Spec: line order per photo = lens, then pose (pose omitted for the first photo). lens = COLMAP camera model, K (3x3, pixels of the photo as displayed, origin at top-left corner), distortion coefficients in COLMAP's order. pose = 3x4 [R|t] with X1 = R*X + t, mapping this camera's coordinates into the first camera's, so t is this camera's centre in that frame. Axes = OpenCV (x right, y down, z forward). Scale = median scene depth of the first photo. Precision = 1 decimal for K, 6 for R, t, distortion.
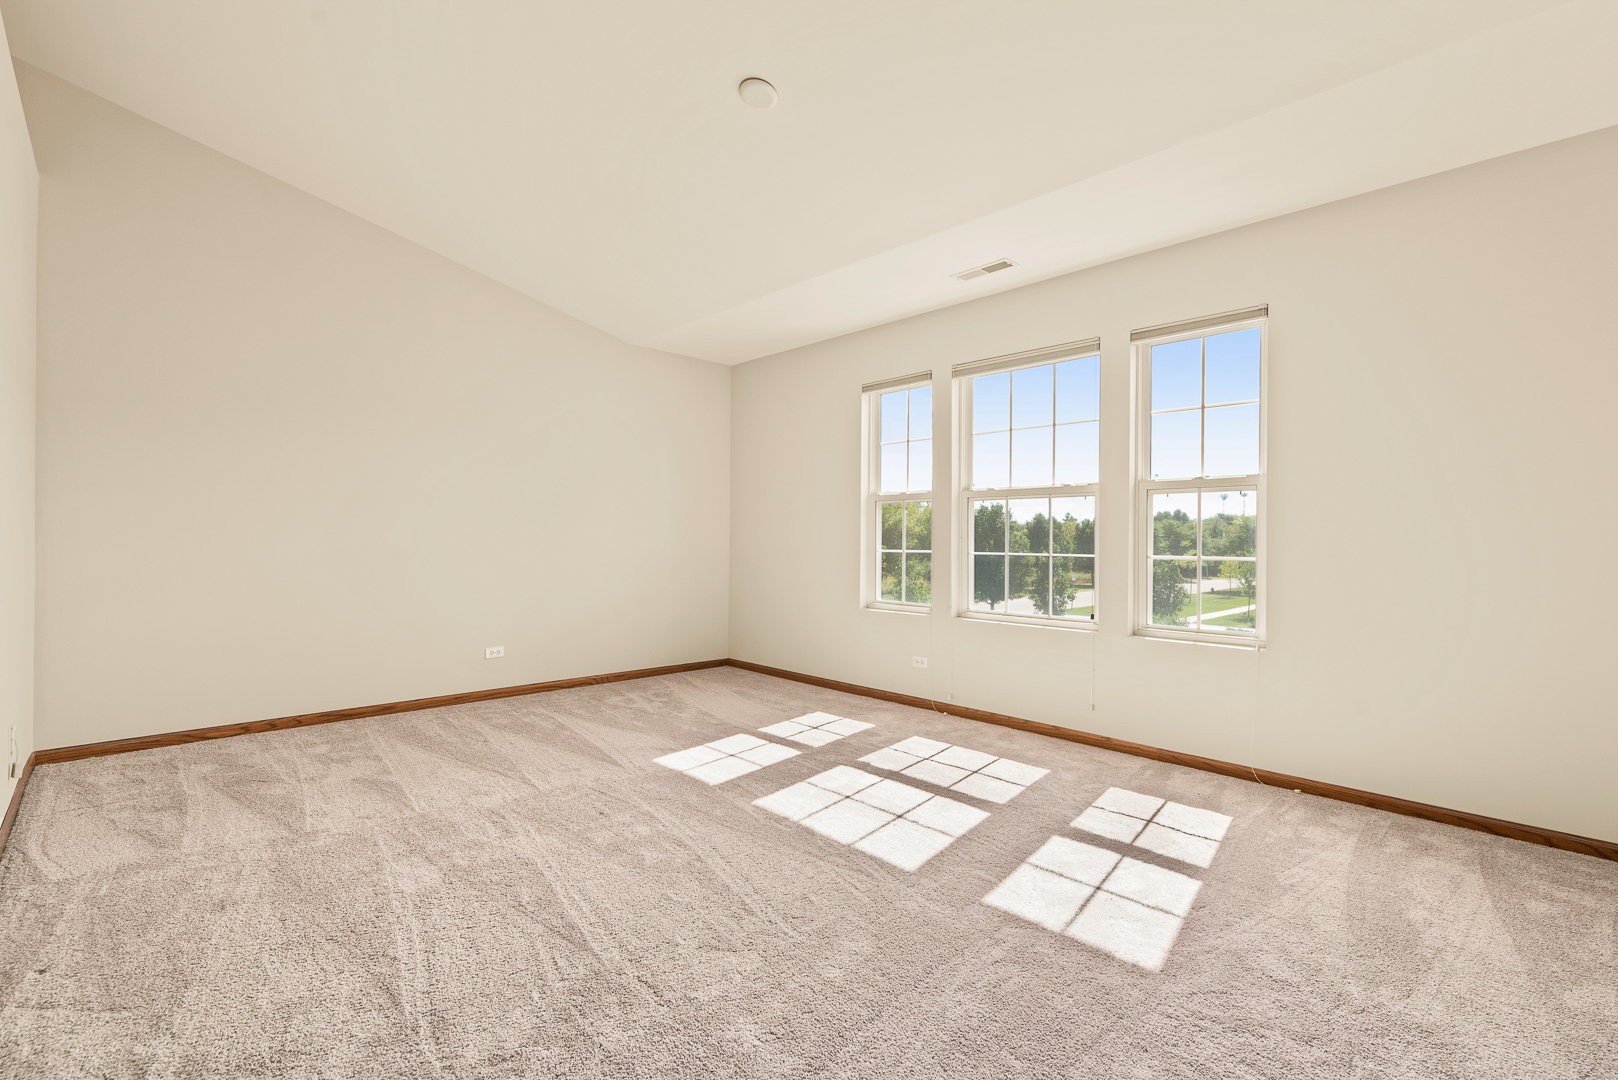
lens RADIAL K [[711.4, 0, 820.6], [0, 711.4, 539.4], [0, 0, 1]] dist [-0.000743, -0.000231]
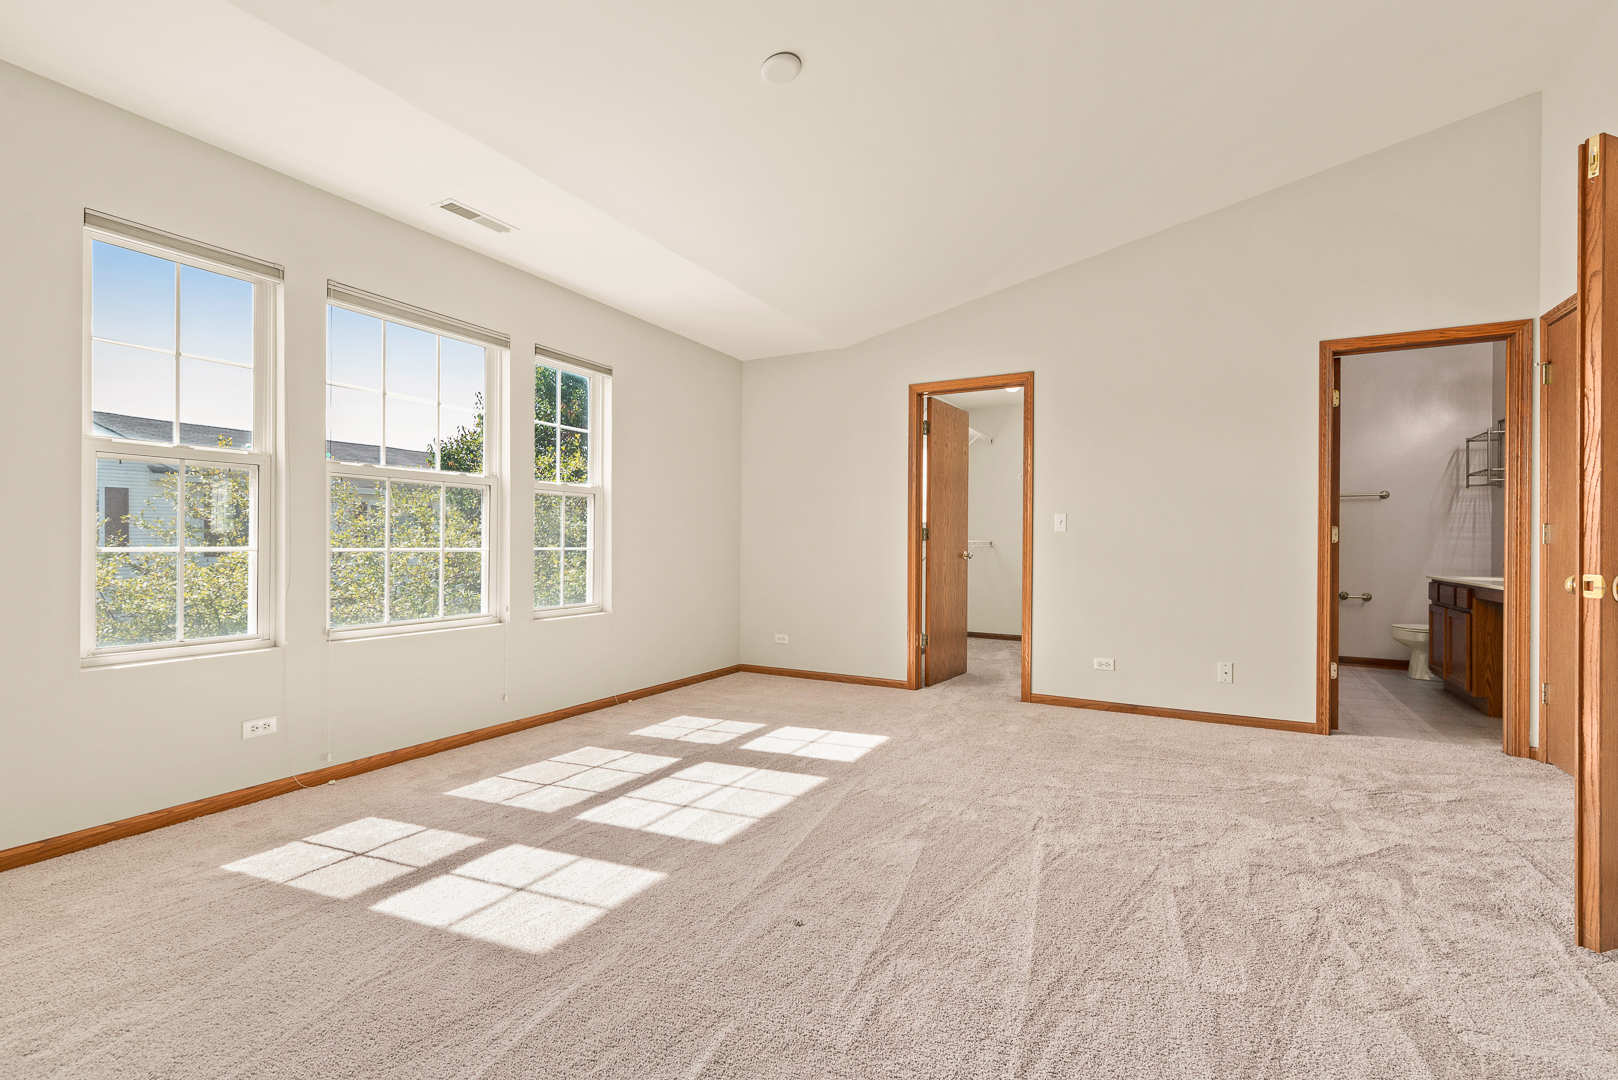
lens RADIAL K [[711.4, 0, 815.7], [0, 711.4, 538.7], [0, 0, 1]] dist [-0.000743, -0.000231]
pose [[-0.291061, -0.012857, 0.956618, -0.716235], [-0.013423, 0.999866, 0.009354, -0.006643], [-0.956610, -0.010118, -0.291194, 0.861990]]
